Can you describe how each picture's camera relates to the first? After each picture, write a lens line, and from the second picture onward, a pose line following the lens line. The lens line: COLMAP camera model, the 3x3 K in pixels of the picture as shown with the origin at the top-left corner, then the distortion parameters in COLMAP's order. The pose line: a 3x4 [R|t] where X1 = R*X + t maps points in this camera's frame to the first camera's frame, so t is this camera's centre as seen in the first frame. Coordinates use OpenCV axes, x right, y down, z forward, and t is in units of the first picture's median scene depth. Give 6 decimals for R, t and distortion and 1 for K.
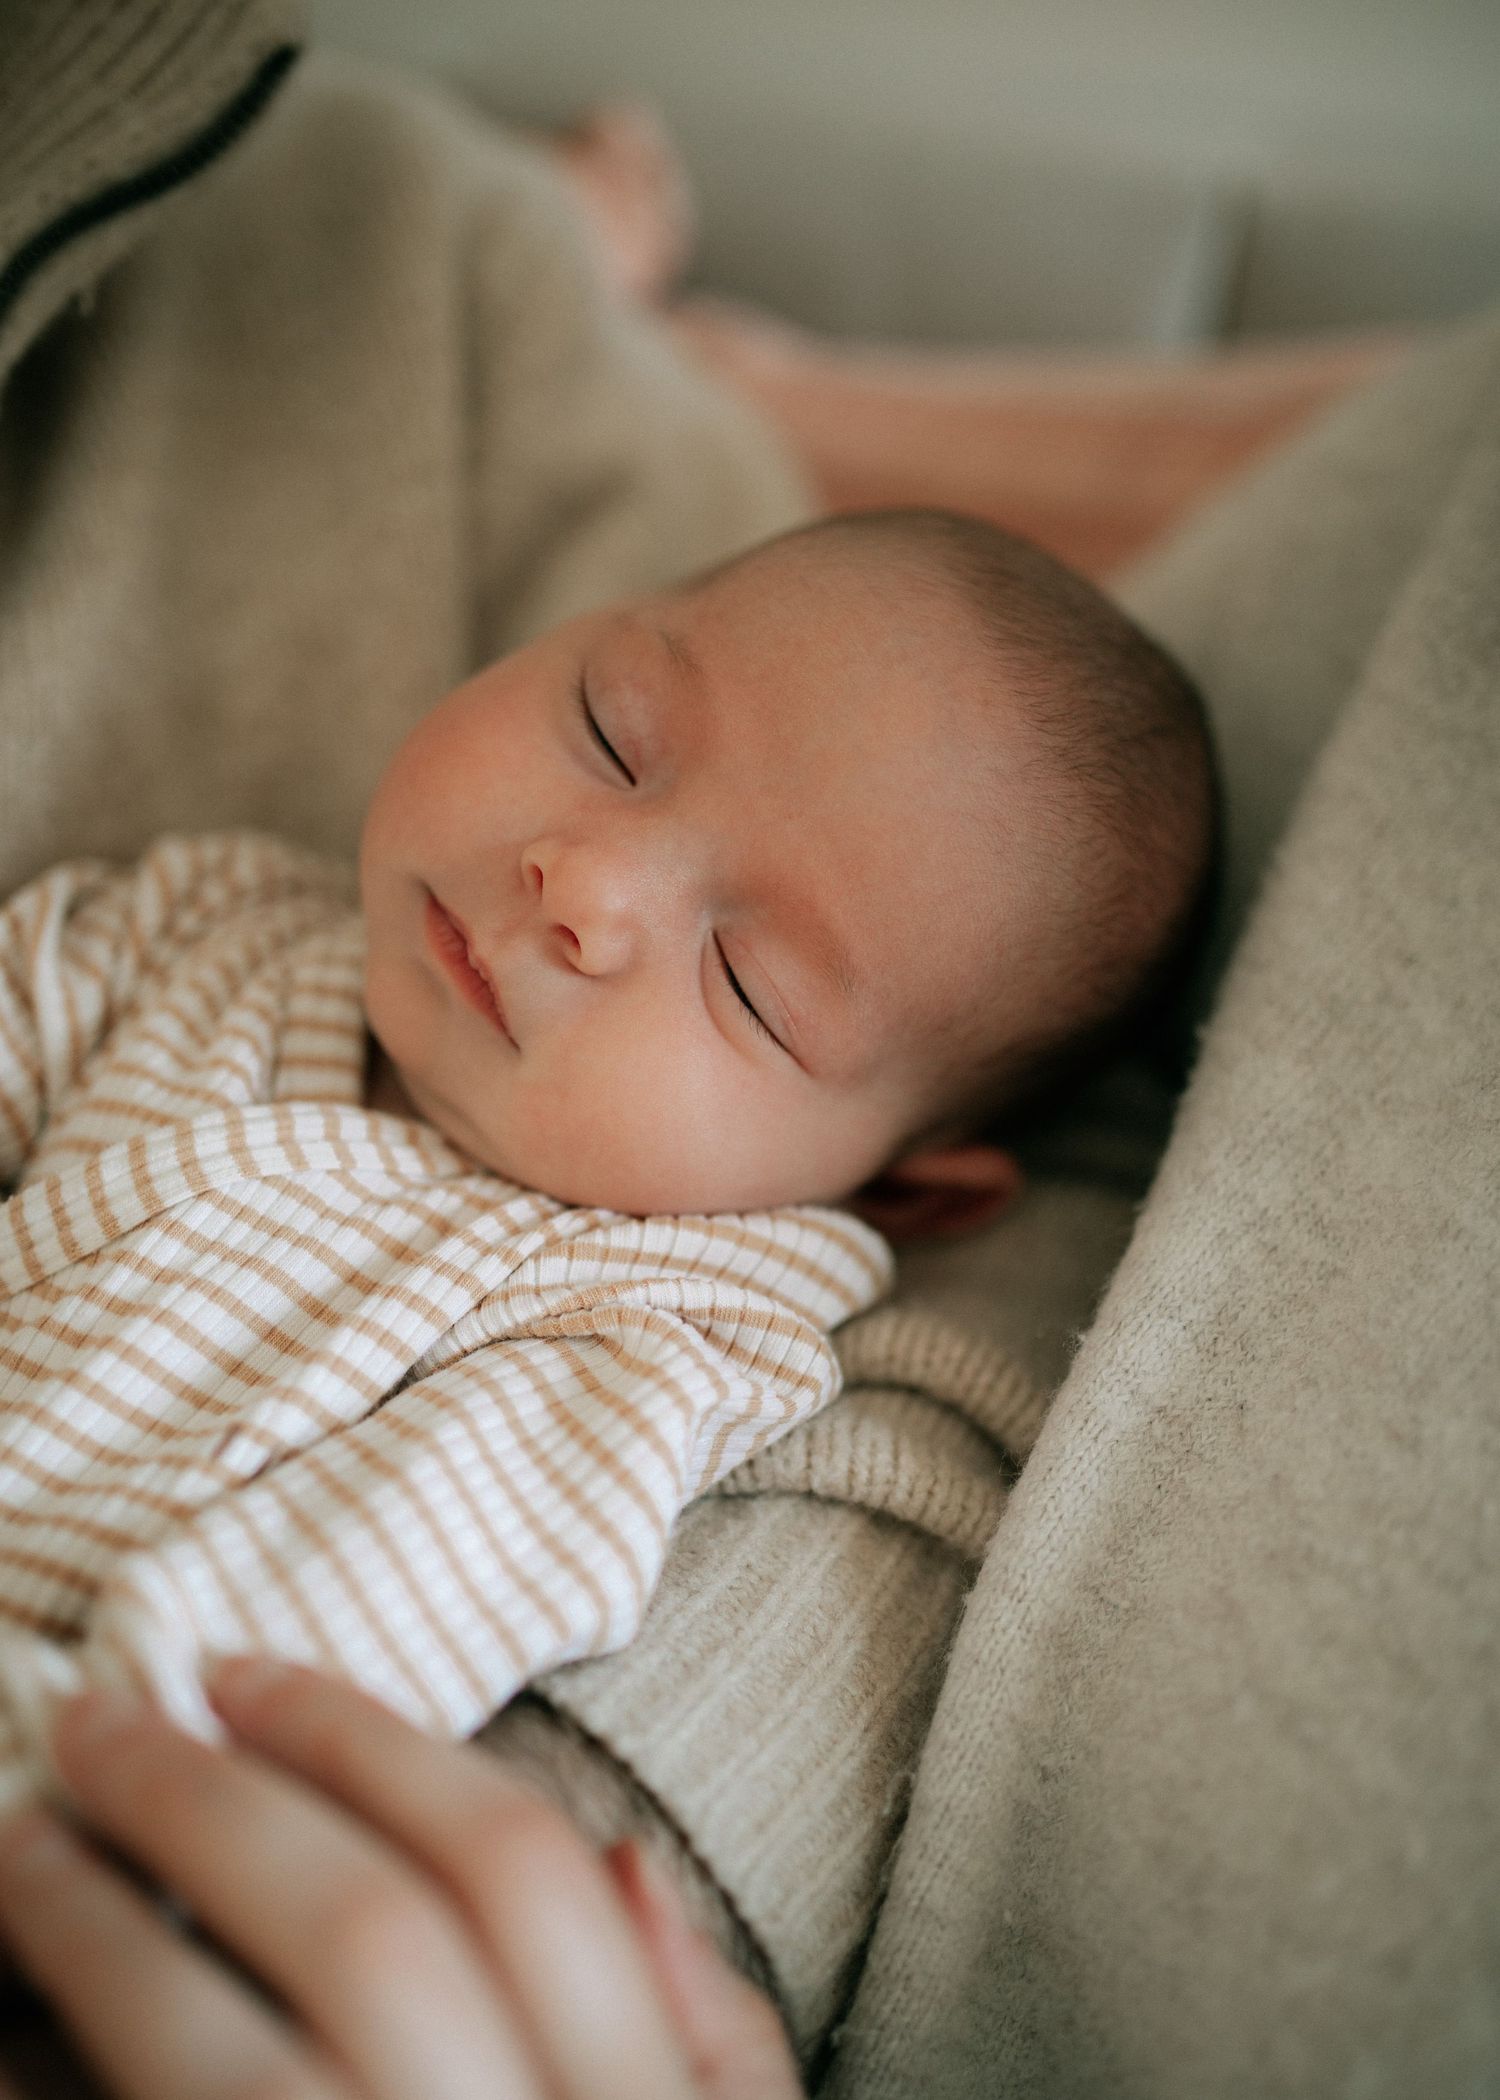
lens RADIAL K [[2254.1, 0, 832.1], [0, 2254.1, 1047.8], [0, 0, 1]] dist [0.108142, -0.980678]
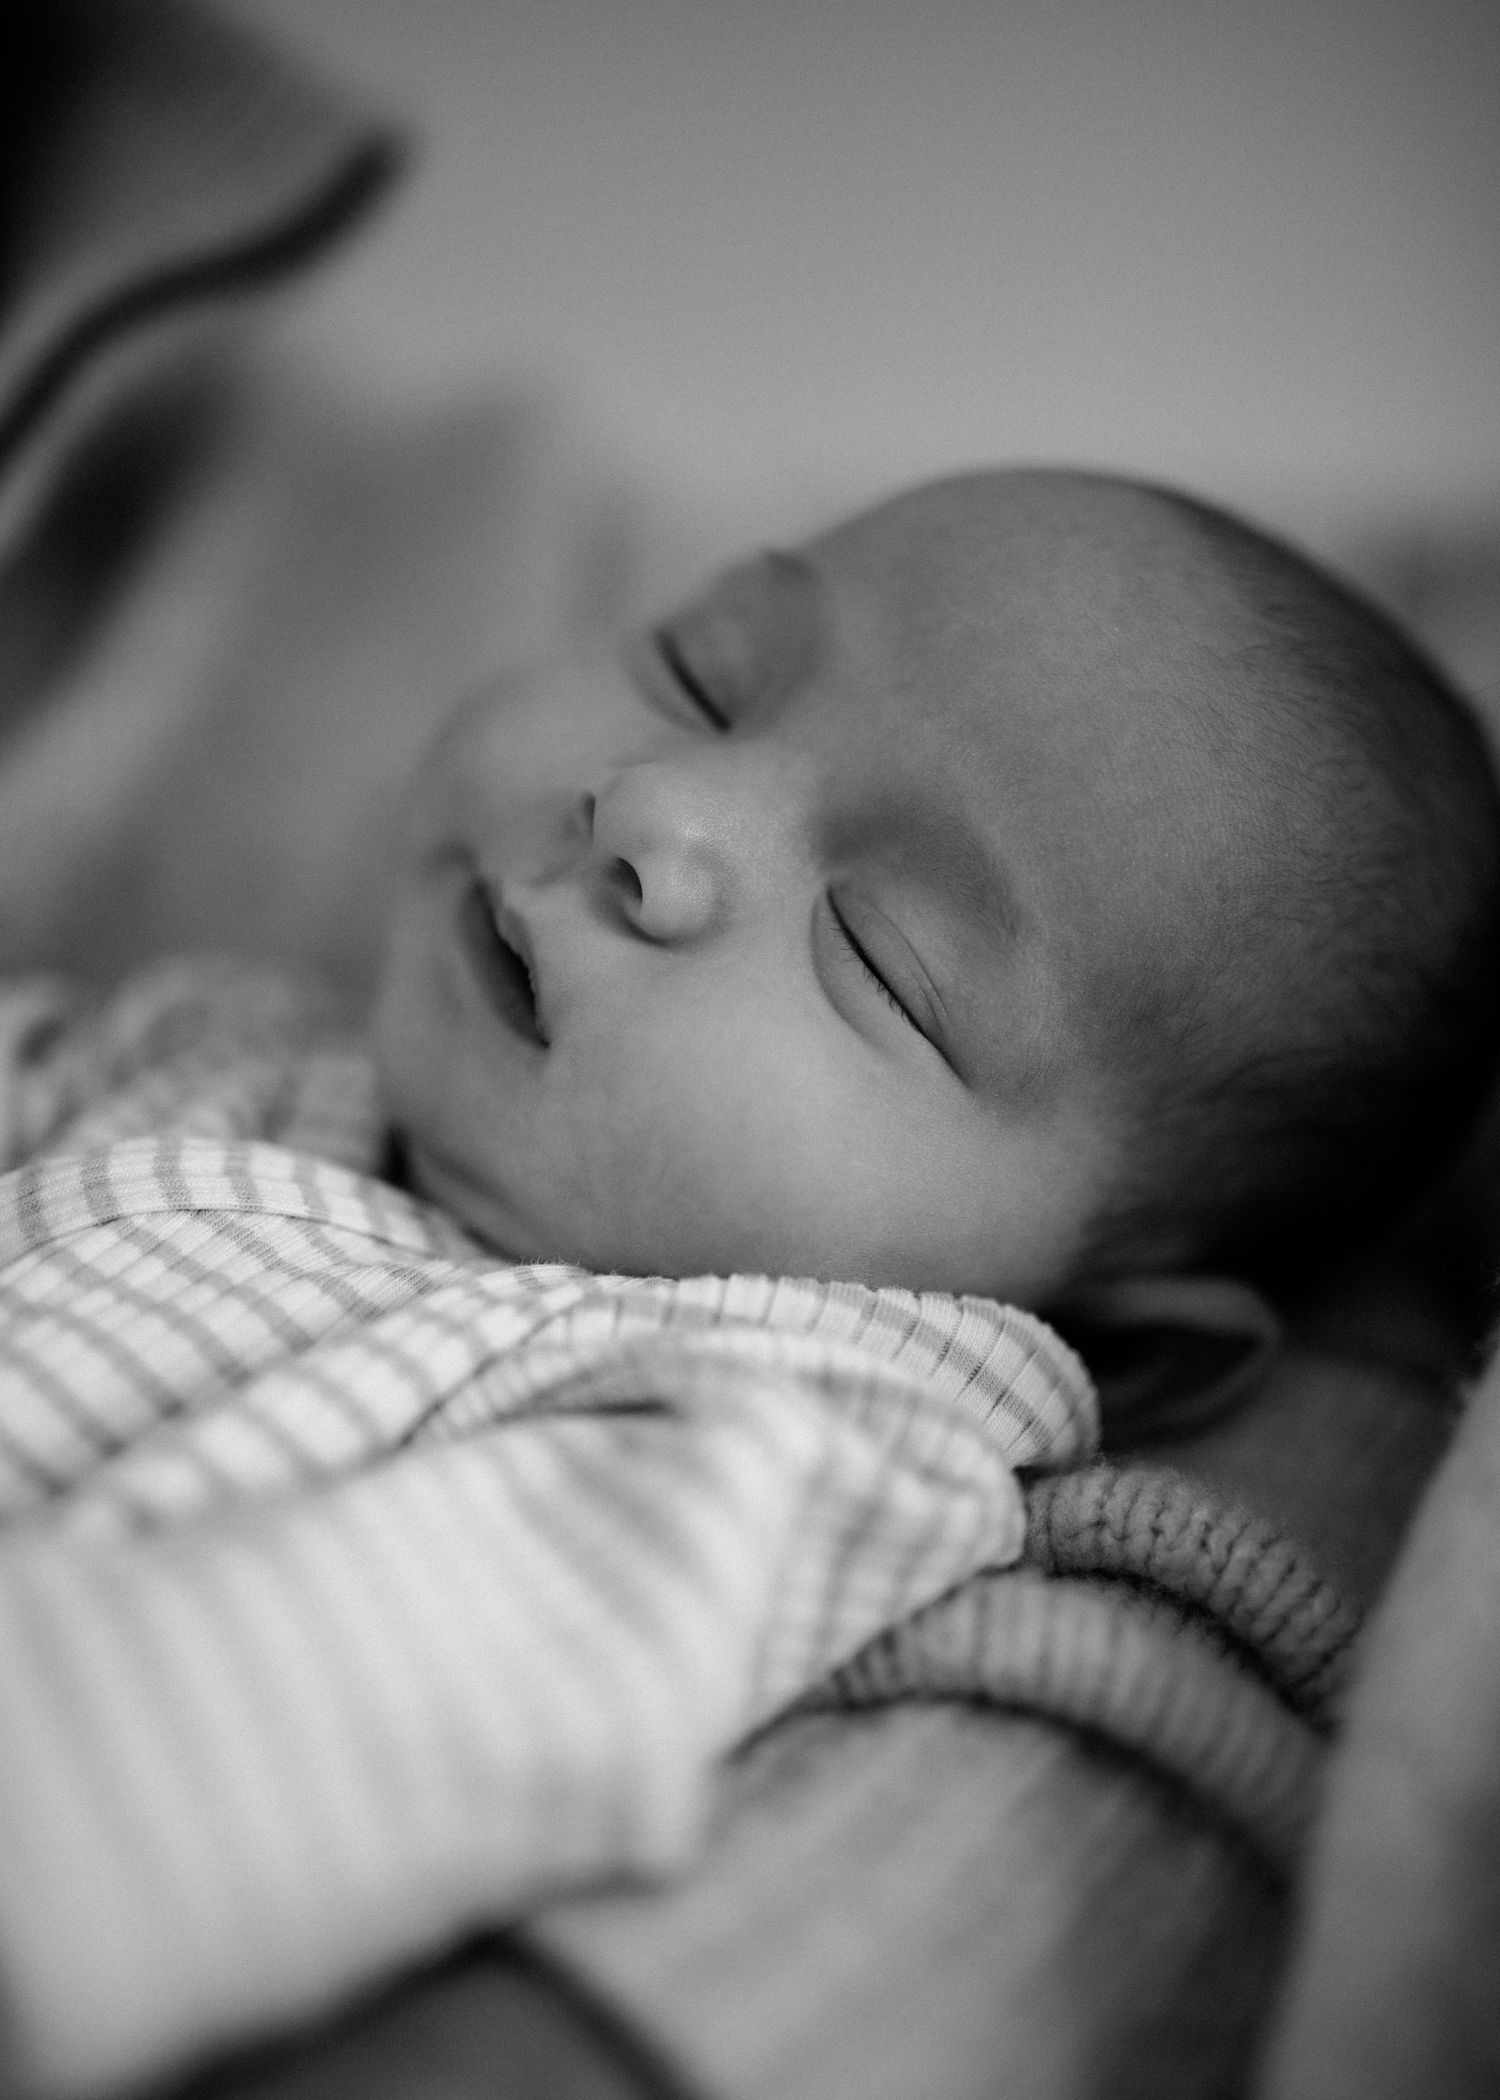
lens RADIAL K [[2254.1, 0, 832.1], [0, 2254.1, 1047.8], [0, 0, 1]] dist [0.108142, -0.980678]
pose [[0.996003, -0.032323, -0.083261, 0.007649], [0.002897, 0.943418, -0.331593, 0.239636], [0.089268, 0.330027, 0.939741, 0.332127]]
